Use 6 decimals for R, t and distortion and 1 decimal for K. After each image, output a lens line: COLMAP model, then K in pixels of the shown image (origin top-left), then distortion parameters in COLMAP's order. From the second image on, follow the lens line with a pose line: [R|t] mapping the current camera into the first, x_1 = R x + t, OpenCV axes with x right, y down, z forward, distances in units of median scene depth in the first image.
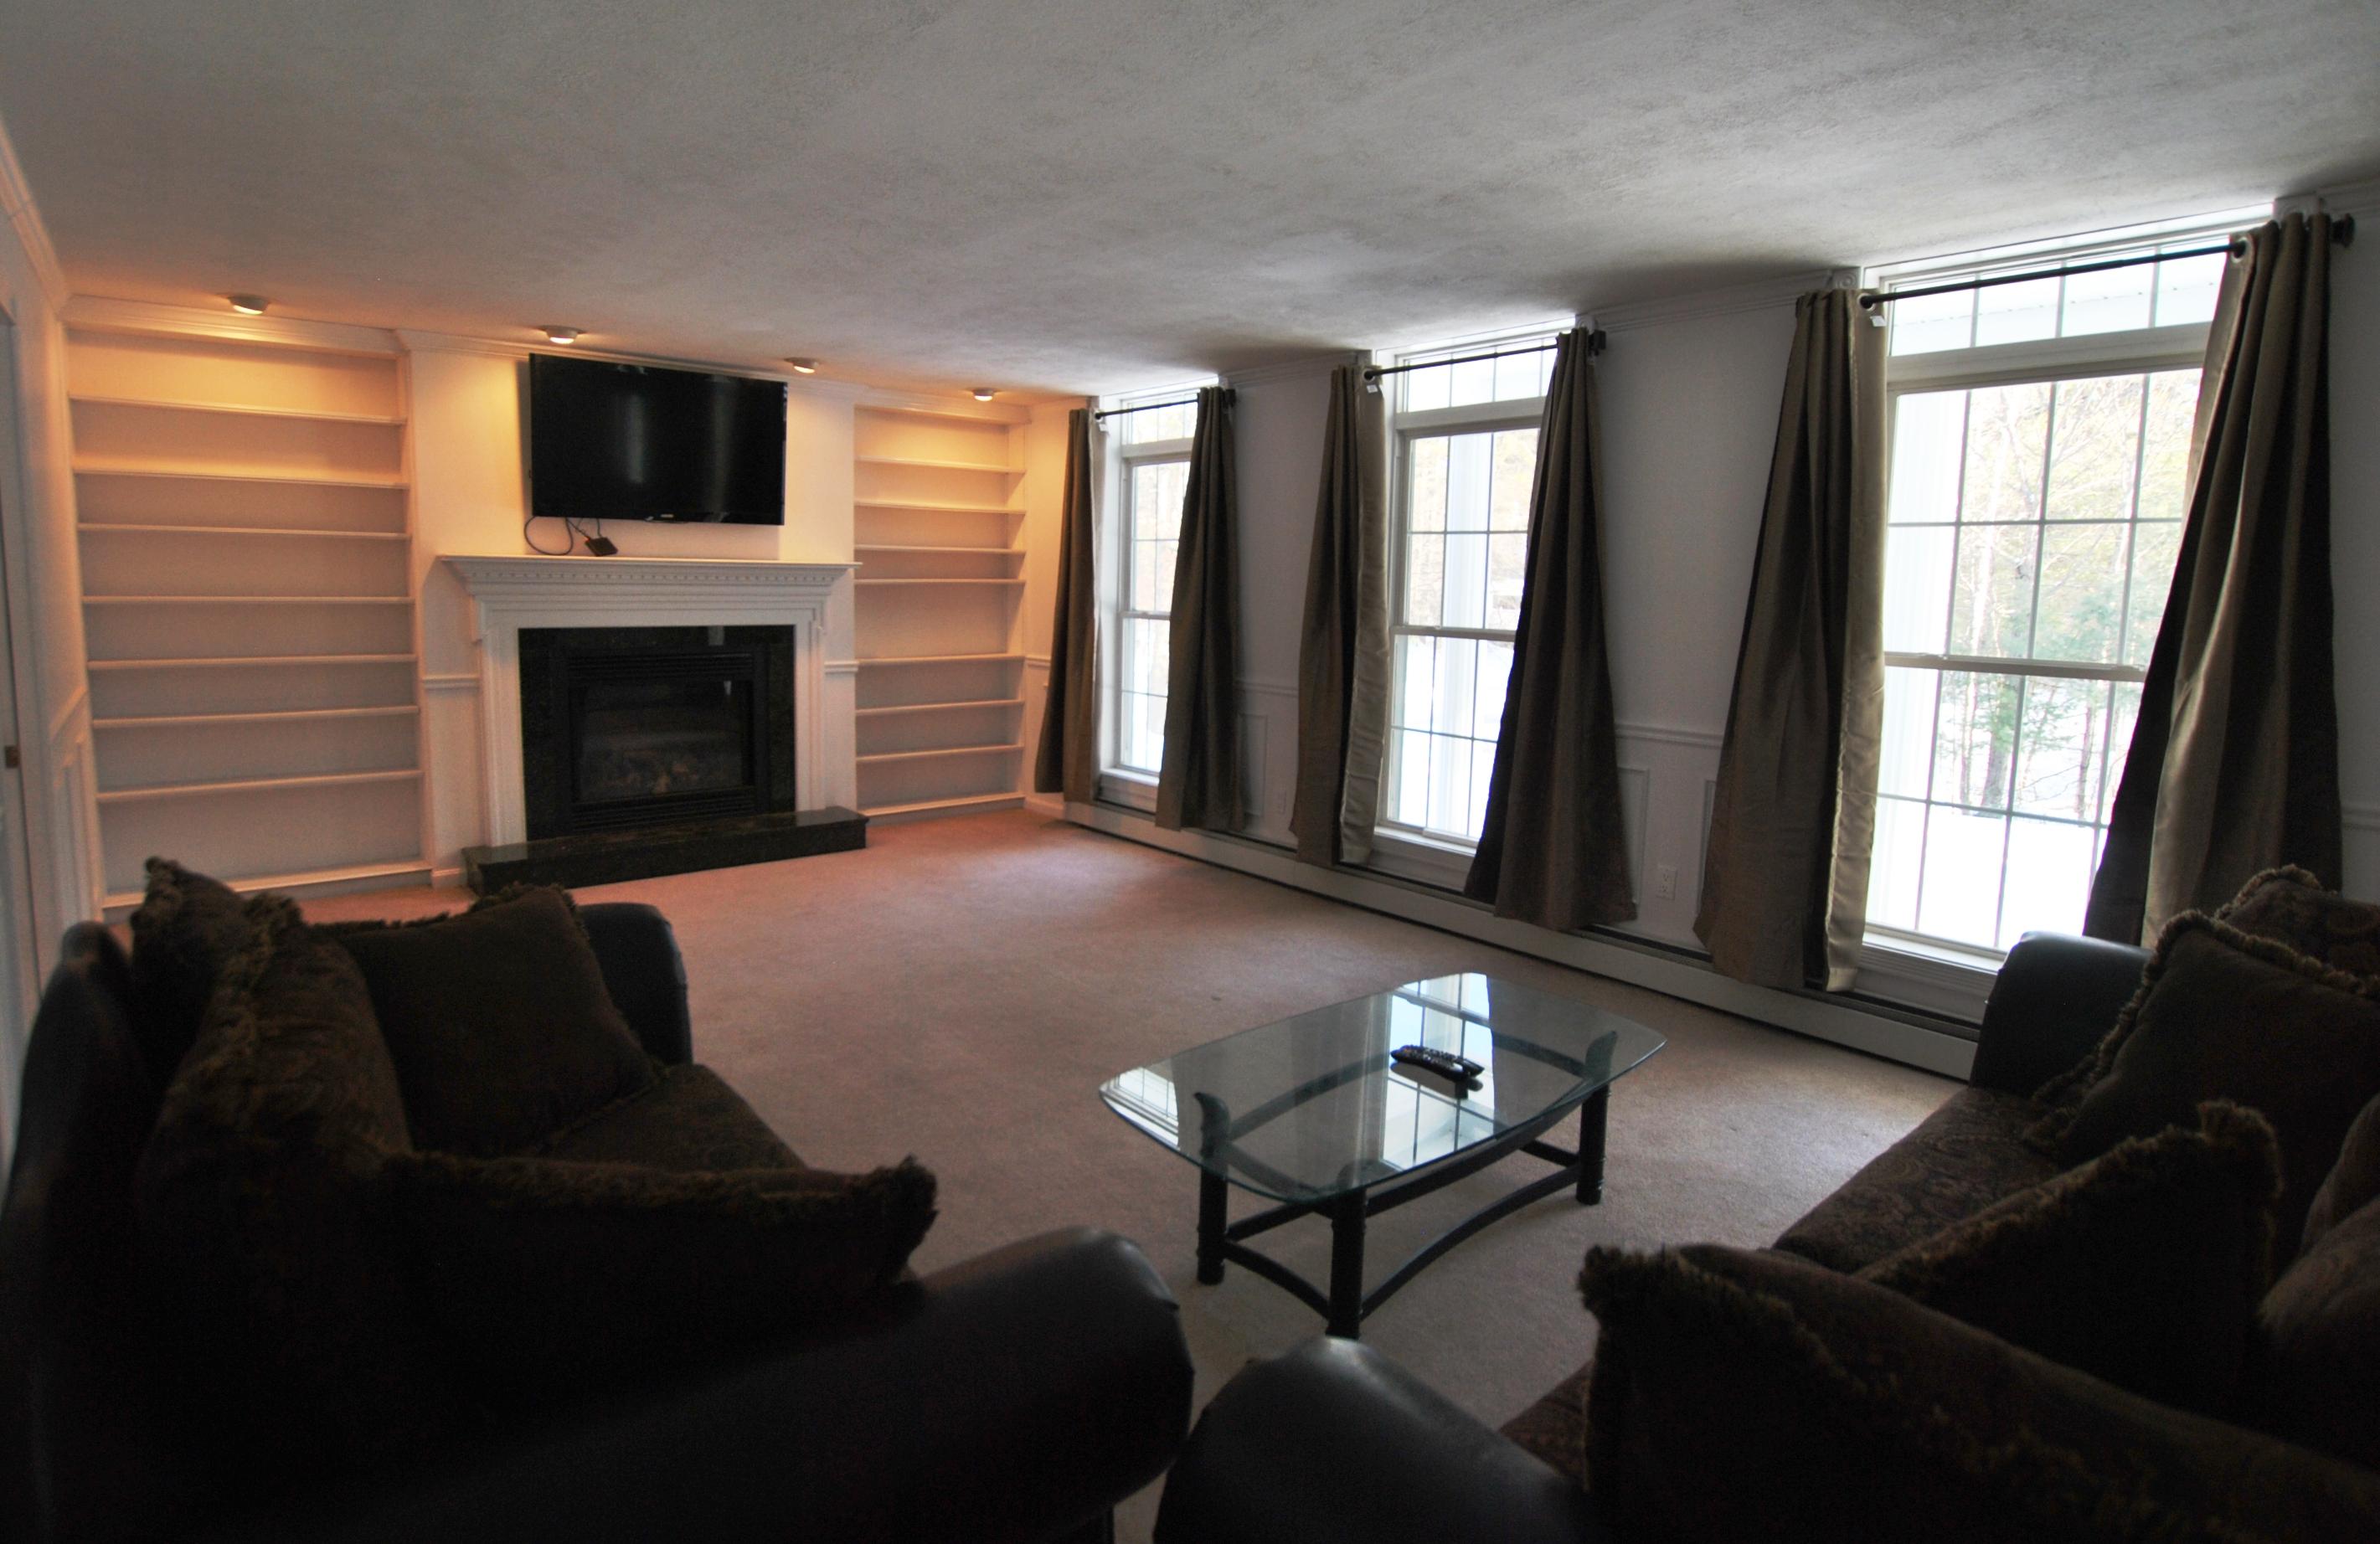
lens RADIAL K [[1238.3, 0, 1183.7], [0, 1238.3, 760.6], [0, 0, 1]] dist [0.000479, 0.000599]
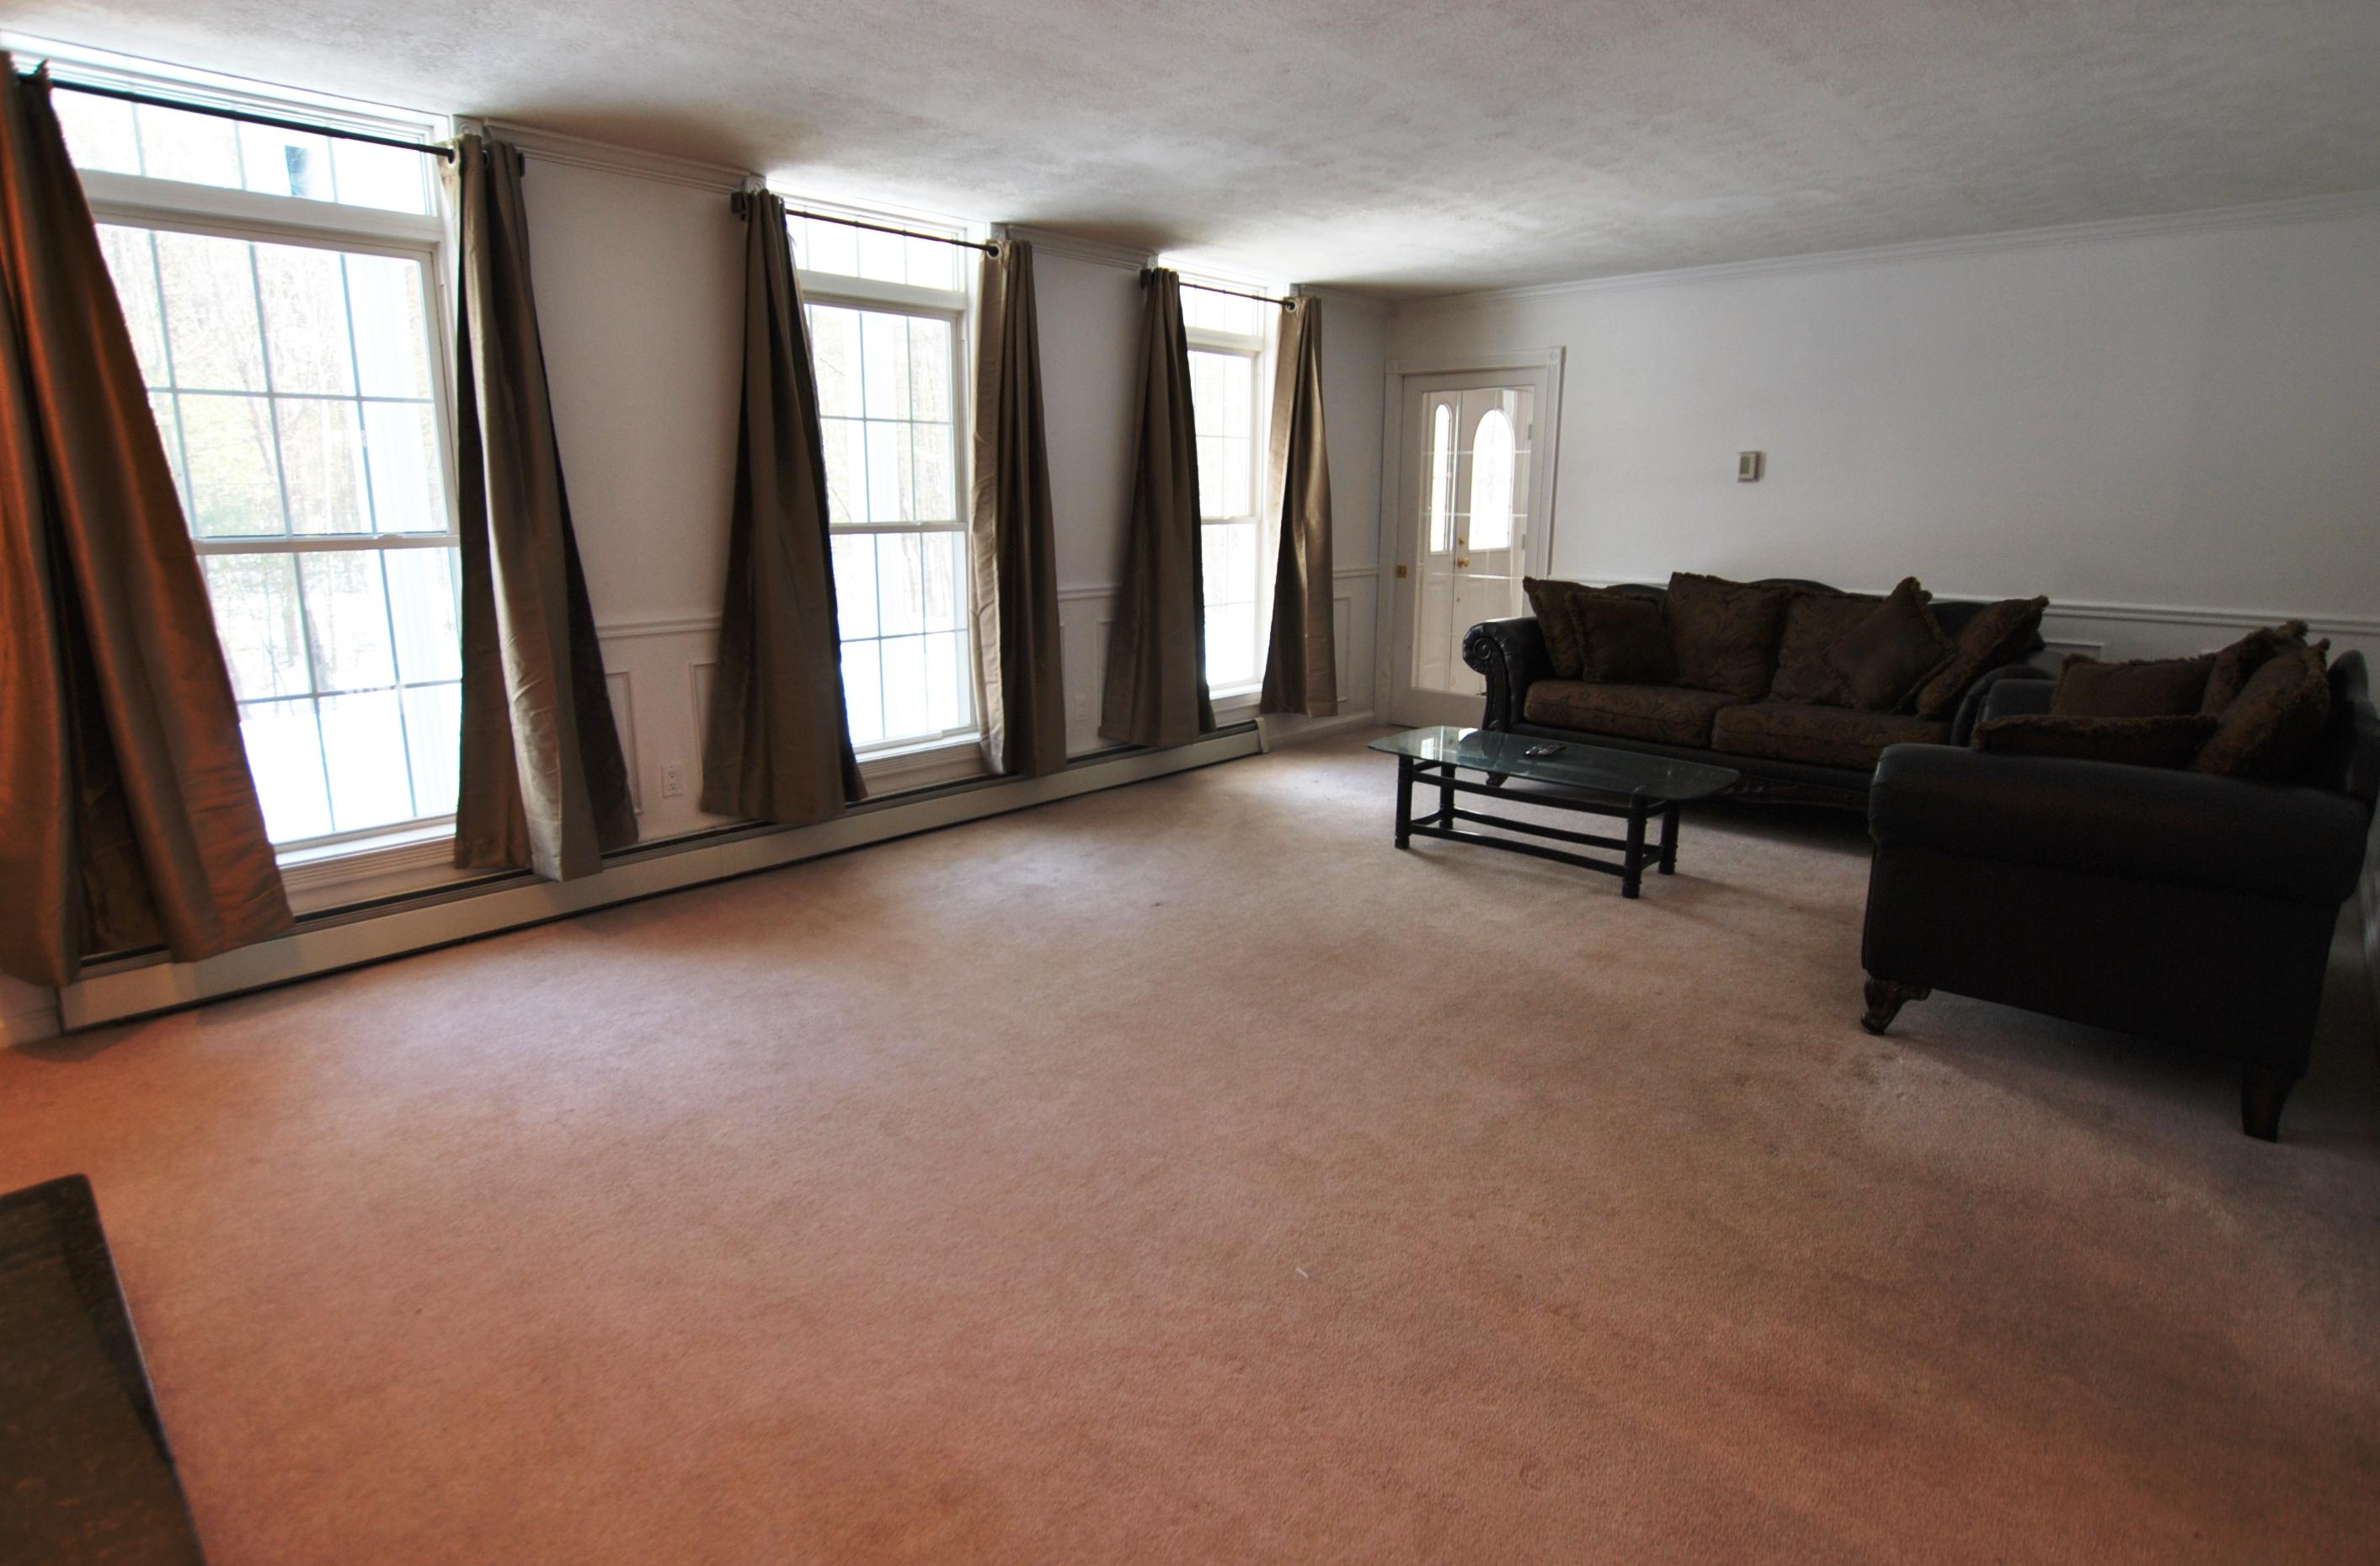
lens RADIAL K [[1202.7, 0, 1178.4], [0, 1202.7, 782.2], [0, 0, 1]] dist [-0.002630, -0.000608]
pose [[-0.129658, -0.261901, 0.956345, -0.709949], [0.130009, 0.951670, 0.278247, -0.138253], [-0.982999, 0.160410, -0.089342, 0.851049]]
